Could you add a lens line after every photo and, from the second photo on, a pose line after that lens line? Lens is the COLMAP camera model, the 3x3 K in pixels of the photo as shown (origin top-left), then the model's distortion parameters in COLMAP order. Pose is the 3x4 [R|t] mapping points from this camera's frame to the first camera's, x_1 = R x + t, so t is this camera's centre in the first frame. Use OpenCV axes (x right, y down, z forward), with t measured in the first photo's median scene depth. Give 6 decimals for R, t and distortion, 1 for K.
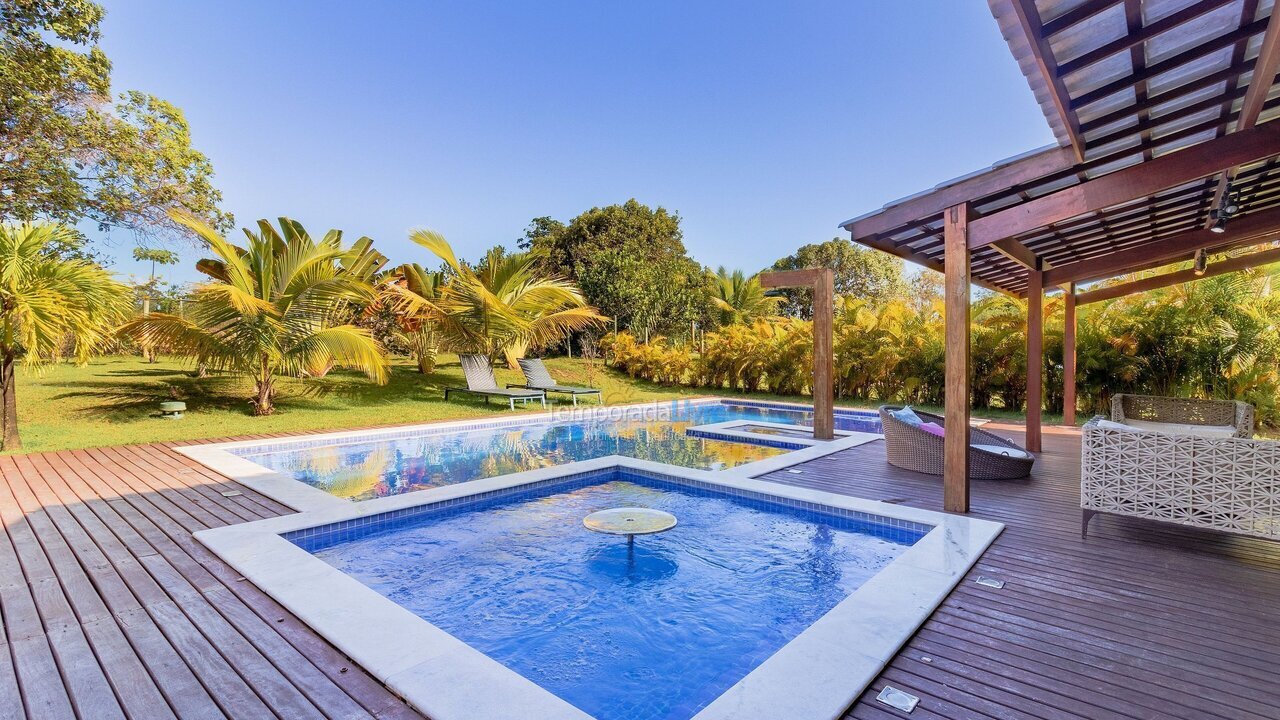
lens RADIAL K [[598.2, 0, 628.9], [0, 598.2, 406.8], [0, 0, 1]] dist [0.012550, 0.000118]
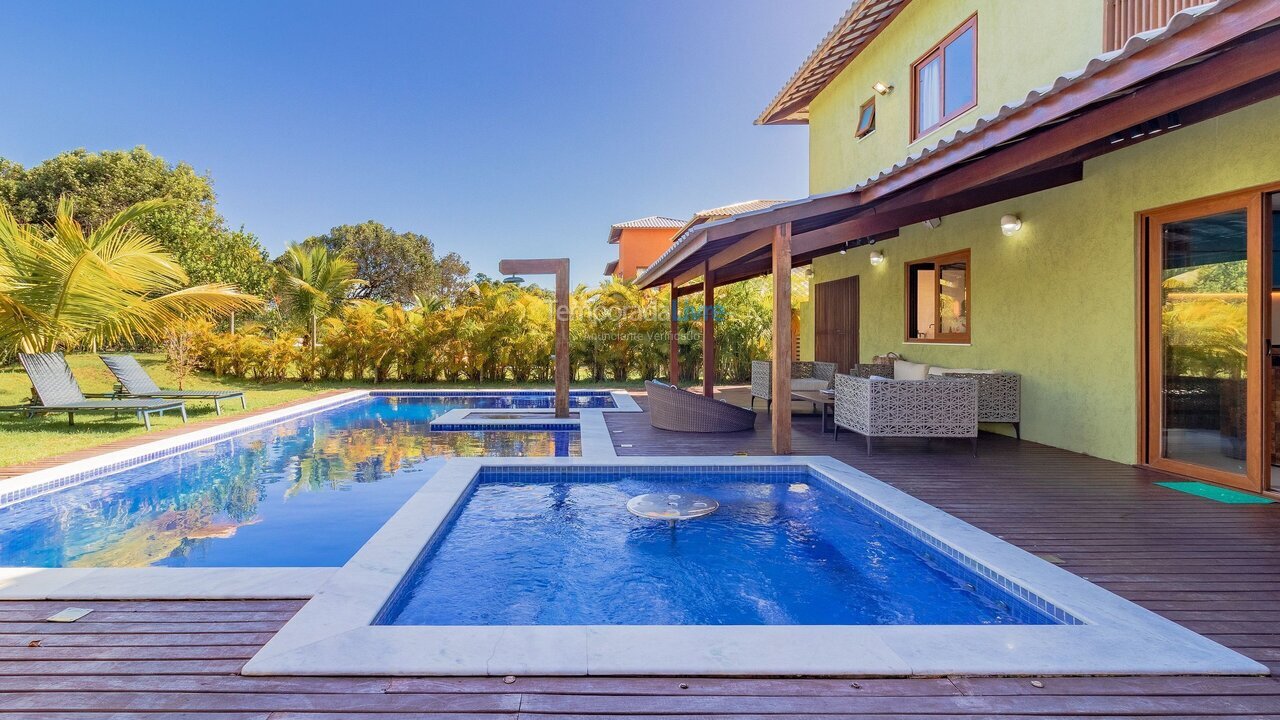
lens RADIAL K [[621.1, 0, 572.8], [0, 621.1, 372.1], [0, 0, 1]] dist [0.015259, -0.000040]
pose [[0.761502, -0.061723, 0.645217, -0.192325], [0.084332, 0.996429, -0.004210, -0.010637], [-0.642653, 0.057619, 0.763988, 0.071426]]
